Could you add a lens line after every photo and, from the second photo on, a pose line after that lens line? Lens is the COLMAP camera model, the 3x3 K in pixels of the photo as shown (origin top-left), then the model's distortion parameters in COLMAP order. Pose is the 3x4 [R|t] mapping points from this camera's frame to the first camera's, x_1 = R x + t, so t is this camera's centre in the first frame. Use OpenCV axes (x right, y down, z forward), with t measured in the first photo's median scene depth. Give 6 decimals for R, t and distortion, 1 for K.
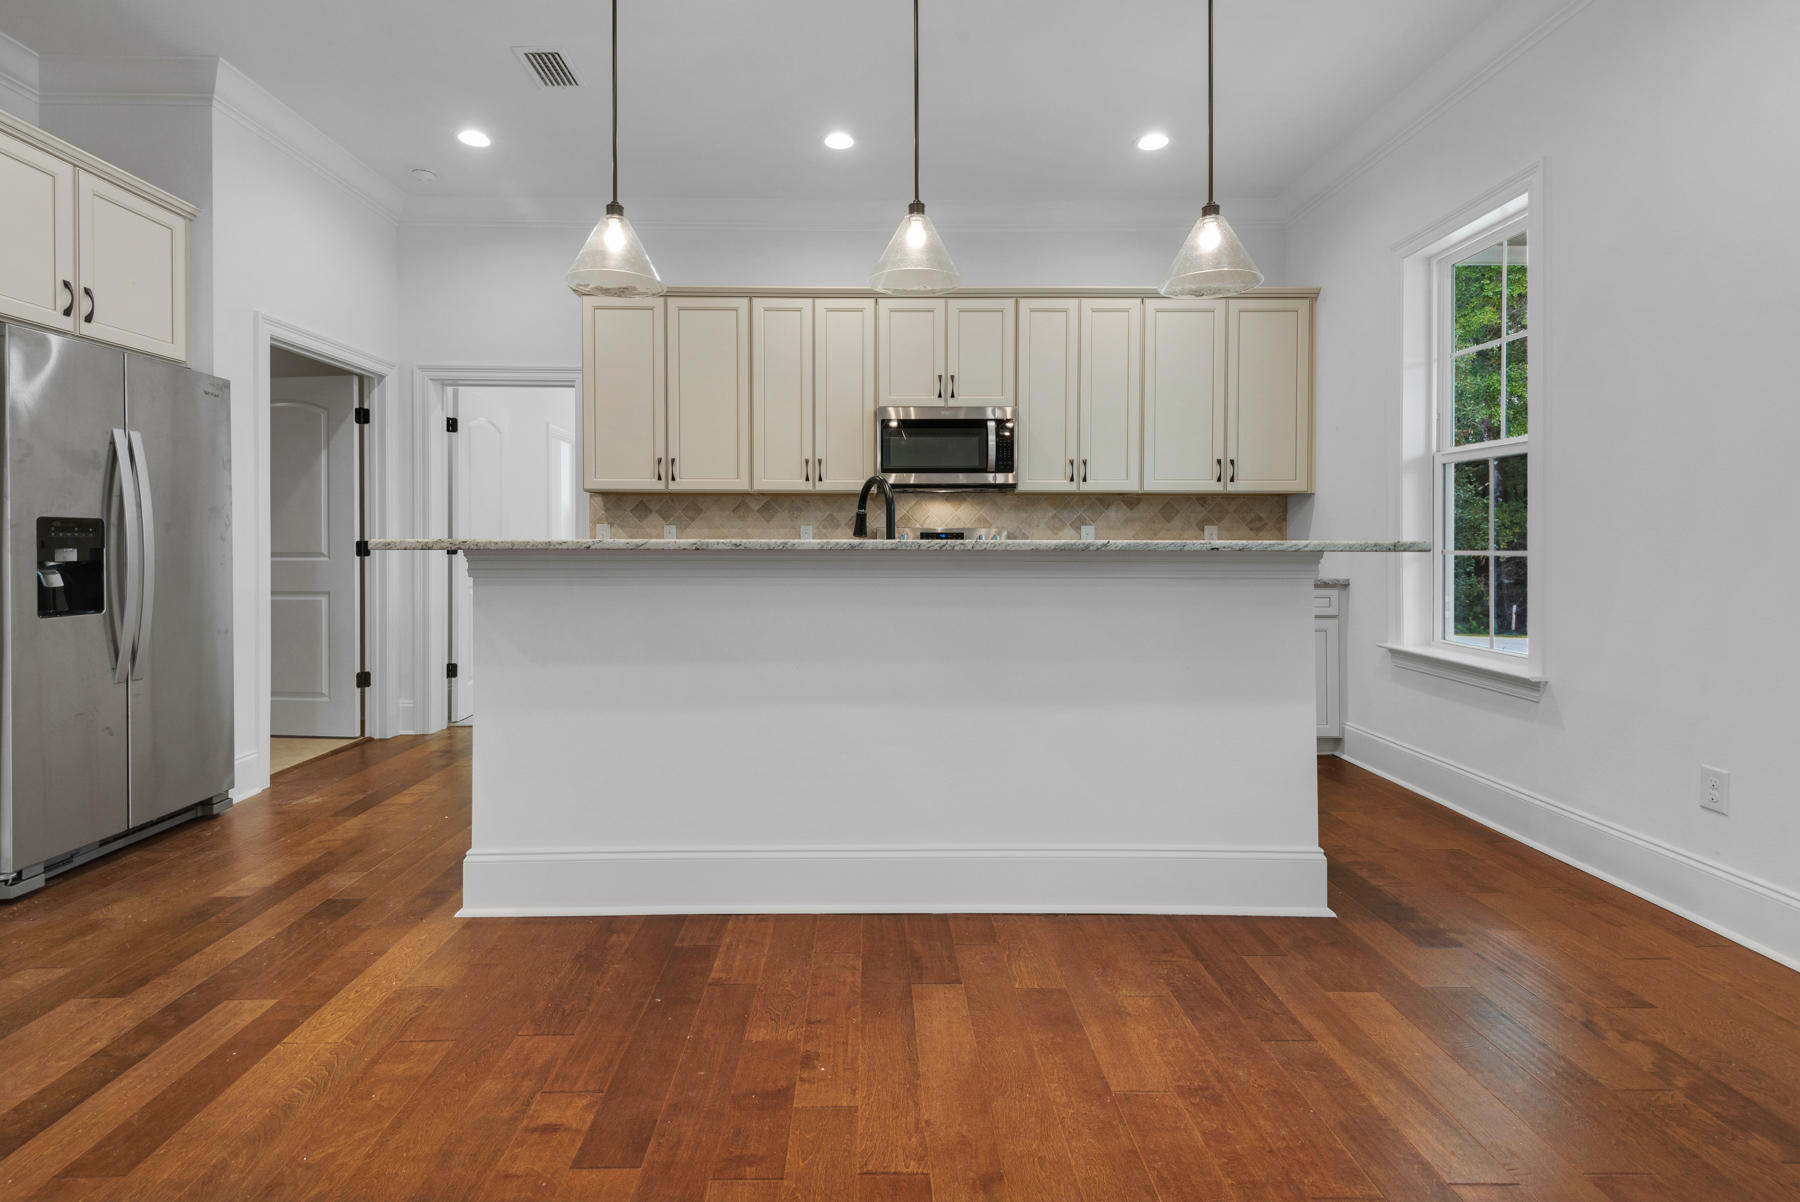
lens RADIAL K [[832.8, 0, 868.8], [0, 832.8, 544.8], [0, 0, 1]] dist [0.023054, -0.010202]
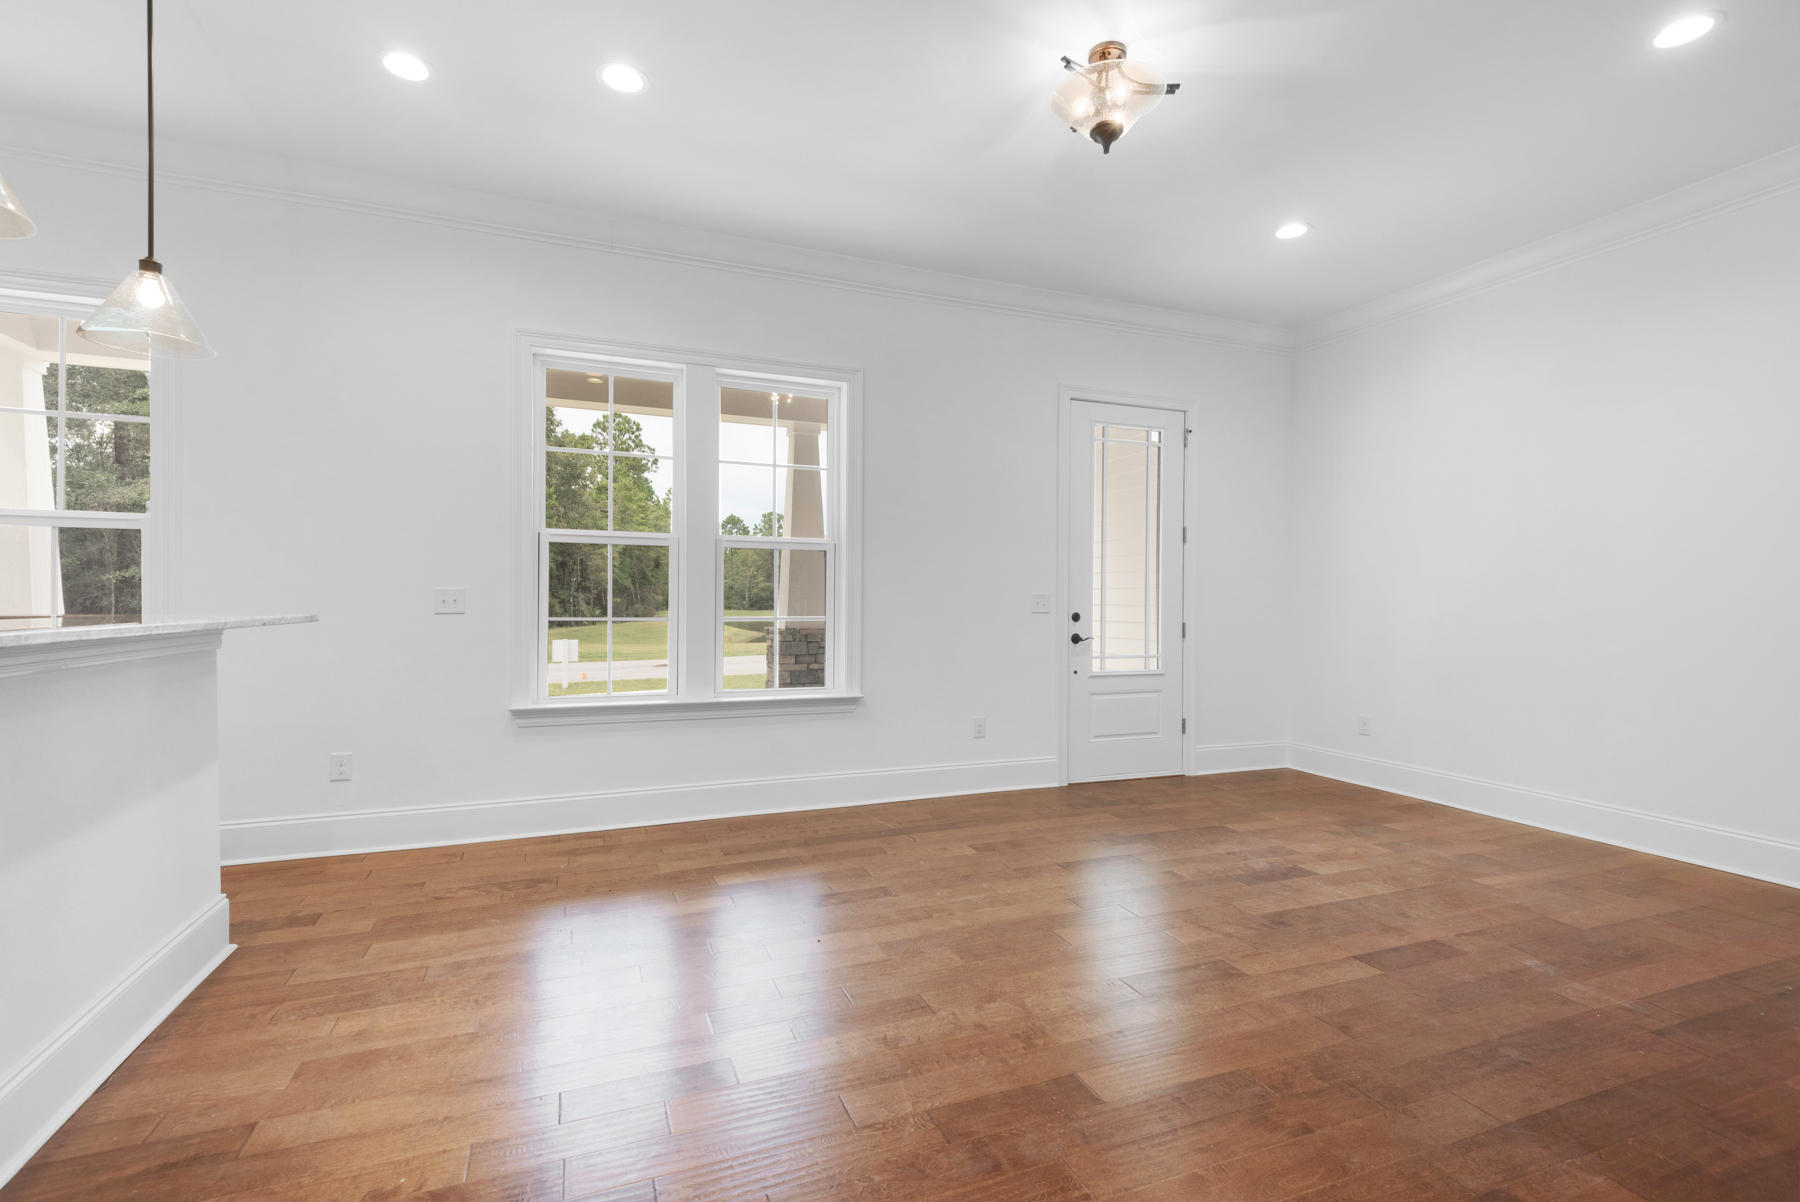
lens RADIAL K [[832.8, 0, 904.3], [0, 832.8, 598.0], [0, 0, 1]] dist [0.023054, -0.010202]
pose [[-0.377267, -0.002510, 0.926101, -0.456787], [-0.003347, 0.999993, 0.001346, -0.017406], [-0.926099, -0.002592, -0.377273, 0.328240]]
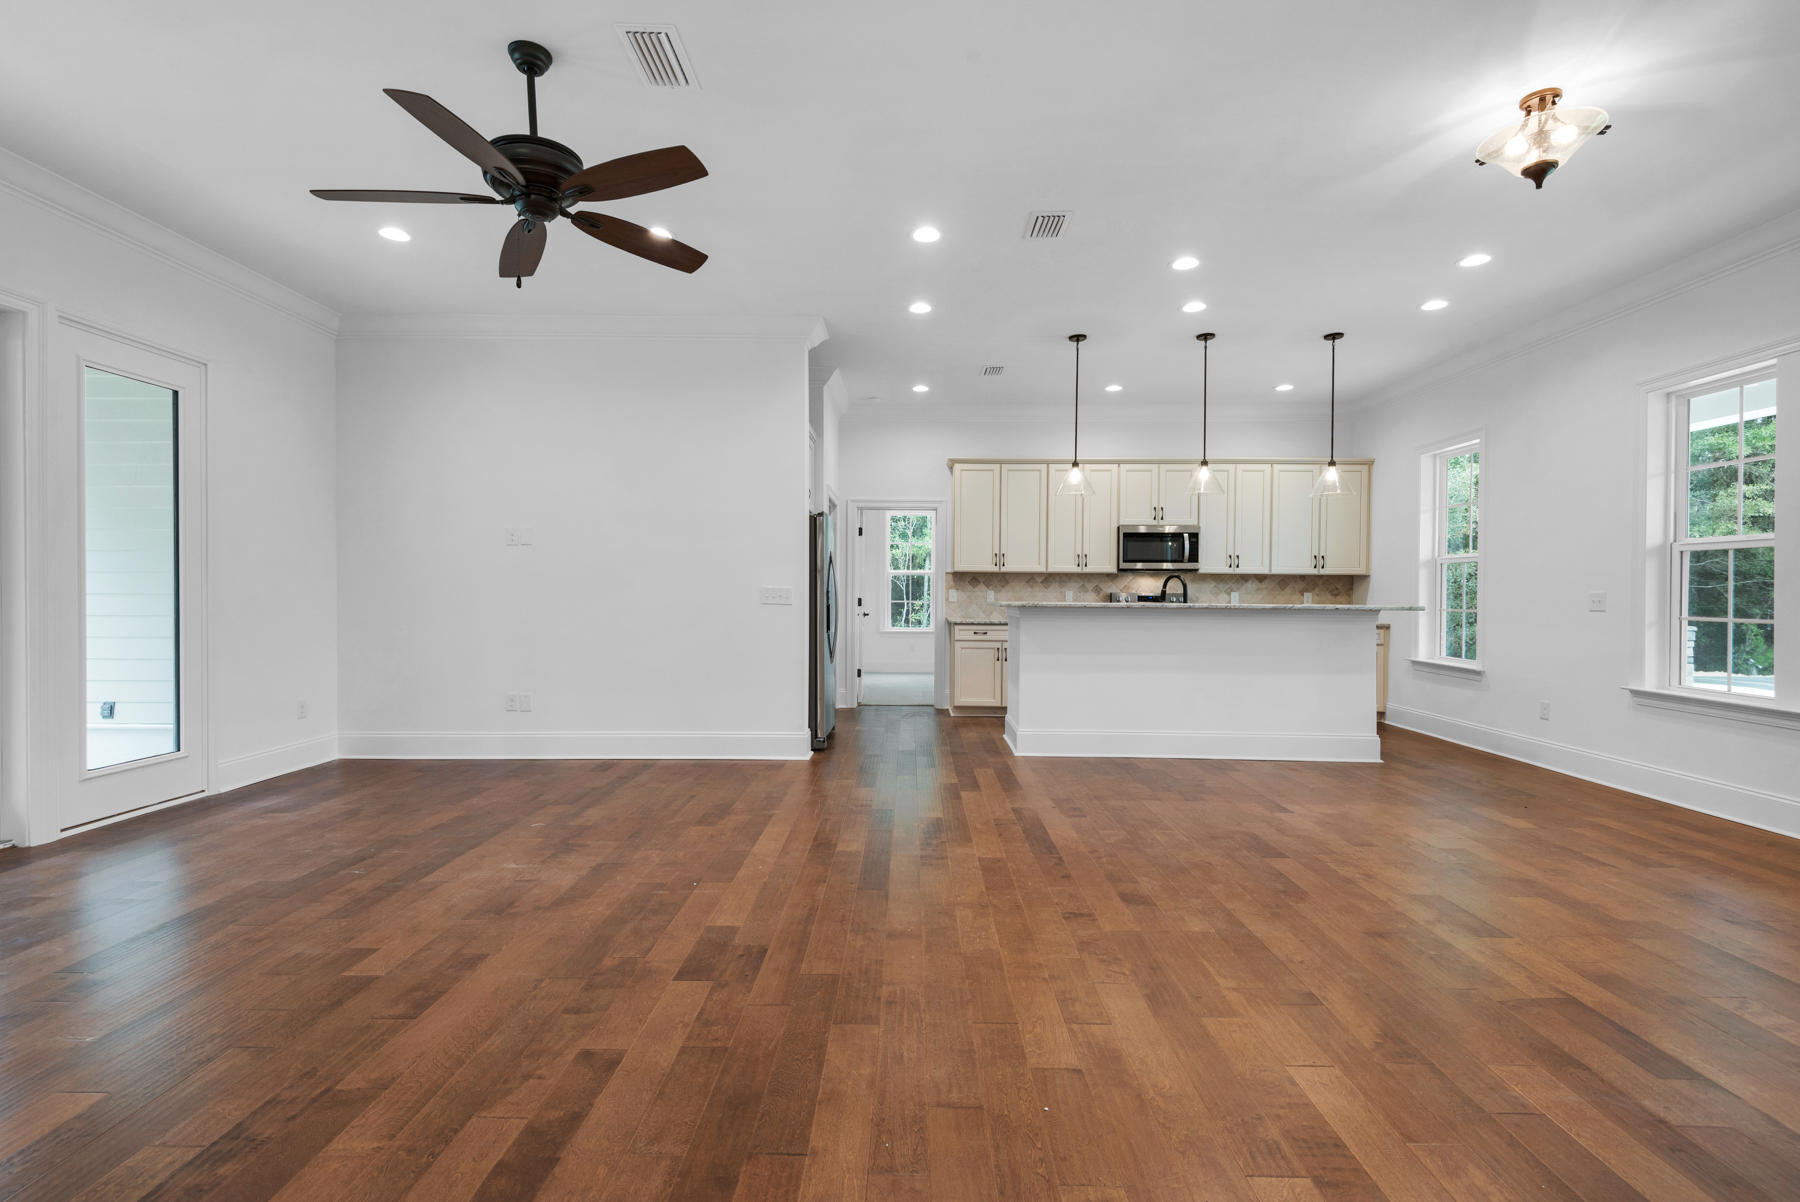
lens RADIAL K [[832.8, 0, 884.5], [0, 832.8, 594.0], [0, 0, 1]] dist [0.023054, -0.010202]
pose [[0.999600, 0.007411, -0.027278, -0.446741], [-0.007466, 0.999970, -0.001935, -0.012551], [0.027263, 0.002138, 0.999626, -0.798387]]
